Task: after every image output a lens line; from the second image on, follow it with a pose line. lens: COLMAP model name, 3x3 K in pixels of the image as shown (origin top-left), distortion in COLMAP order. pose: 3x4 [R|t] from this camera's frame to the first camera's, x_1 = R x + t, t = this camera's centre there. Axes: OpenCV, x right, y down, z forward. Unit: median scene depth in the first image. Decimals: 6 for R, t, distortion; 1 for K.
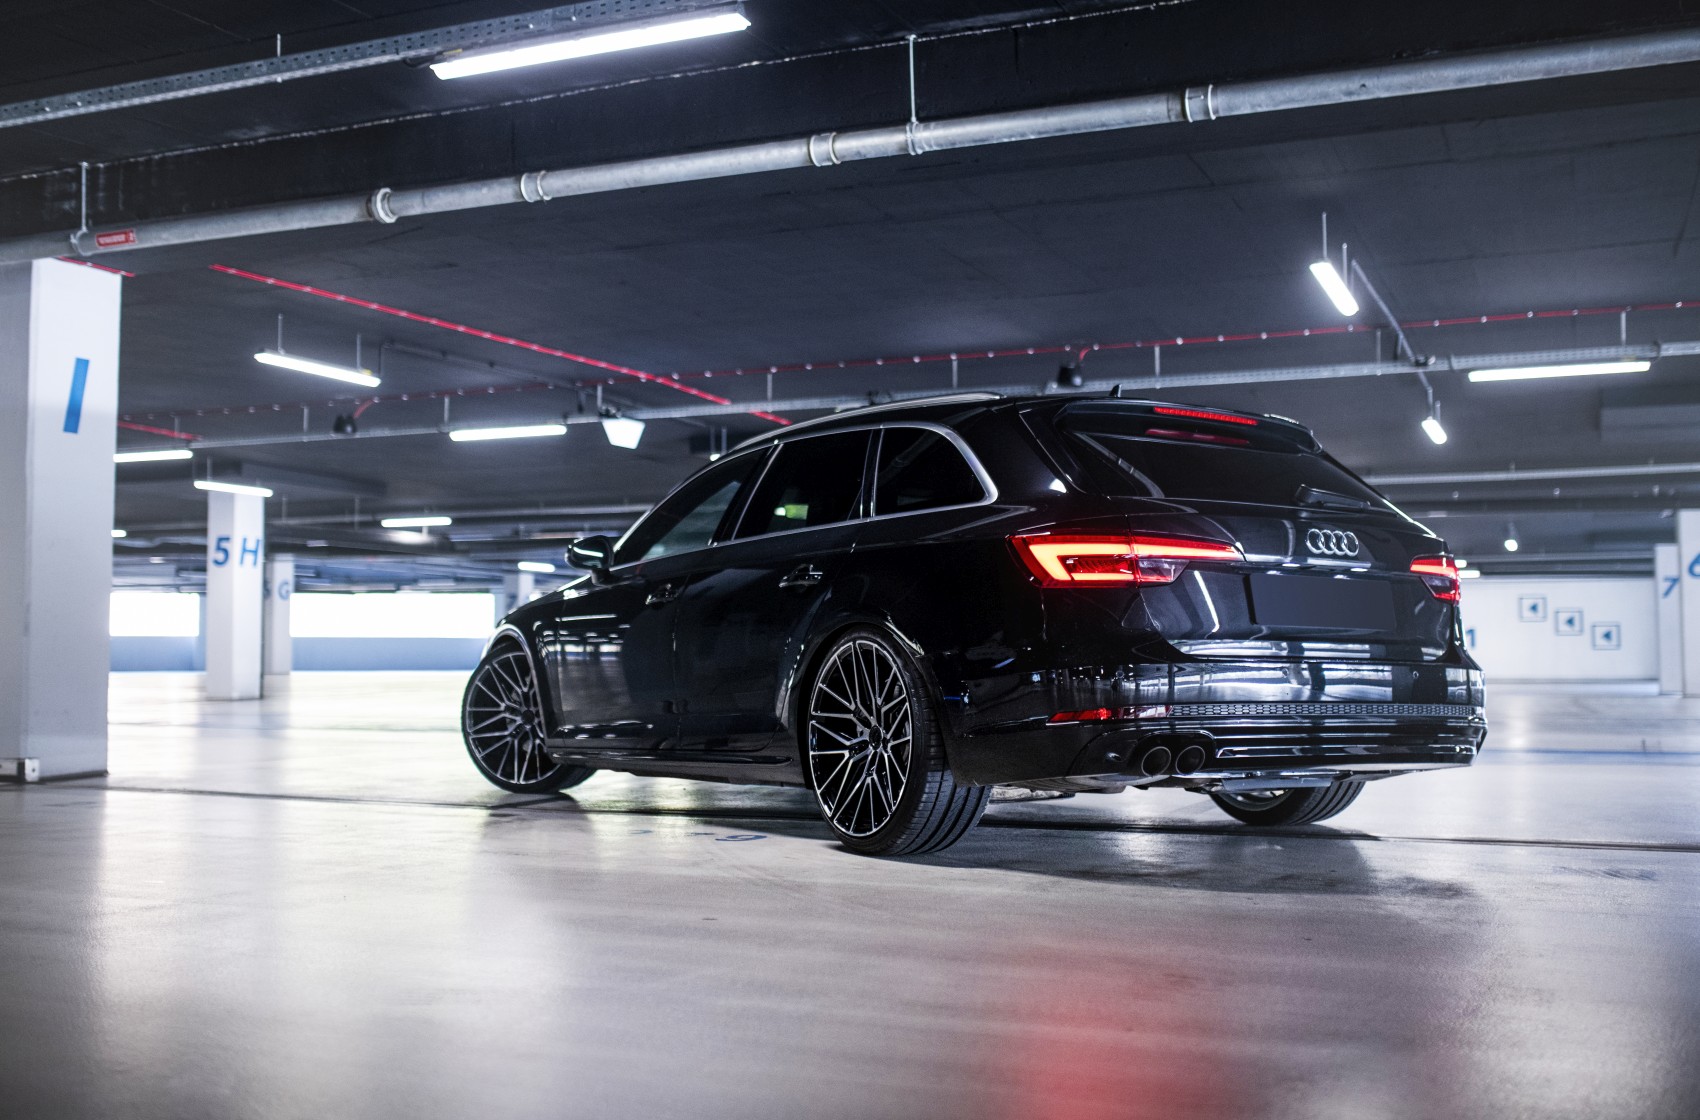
lens RADIAL K [[1699.7, 0, 850.0], [0, 1699.7, 560.0], [0, 0, 1]] dist [0.001427, 0.001531]
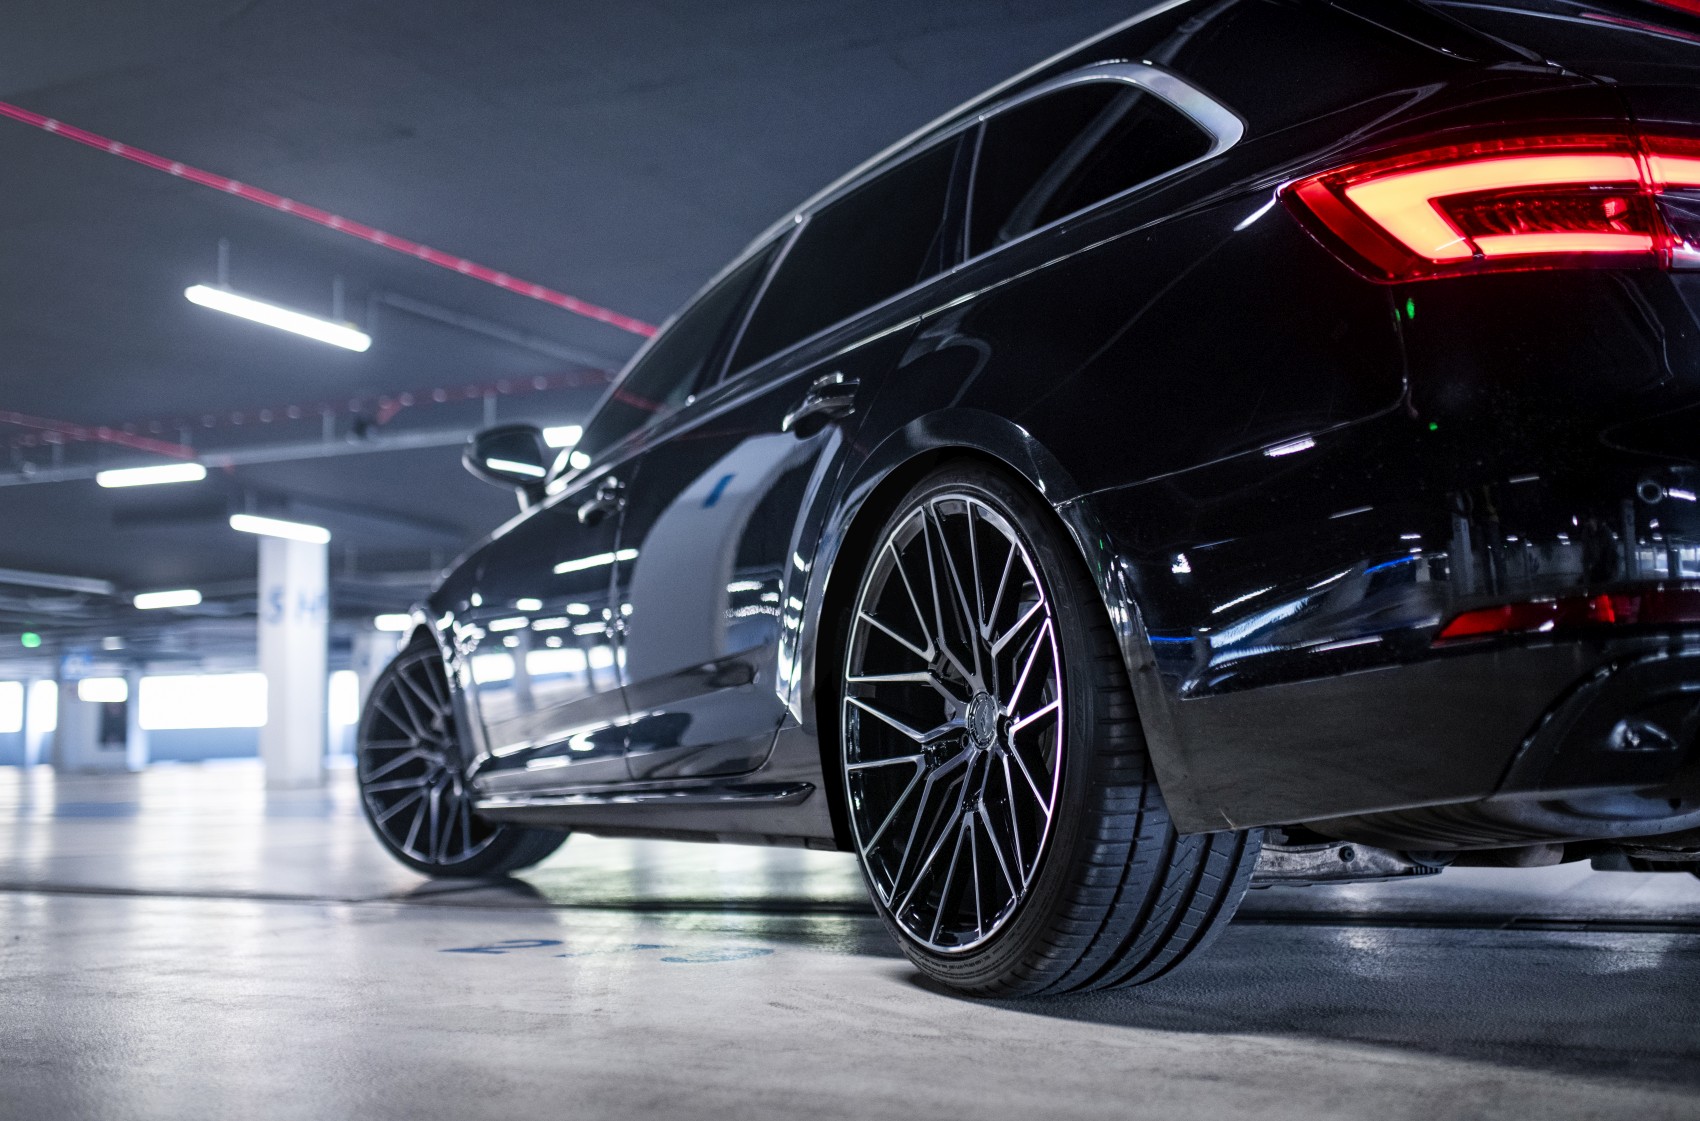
lens RADIAL K [[1723.9, 0, 843.1], [0, 1723.9, 650.8], [0, 0, 1]] dist [-0.003041, 0.000692]
pose [[0.991792, -0.034305, -0.123172, 0.033851], [0.034087, 0.999411, -0.003876, 0.086358], [0.123233, -0.000354, 0.992378, 0.558508]]
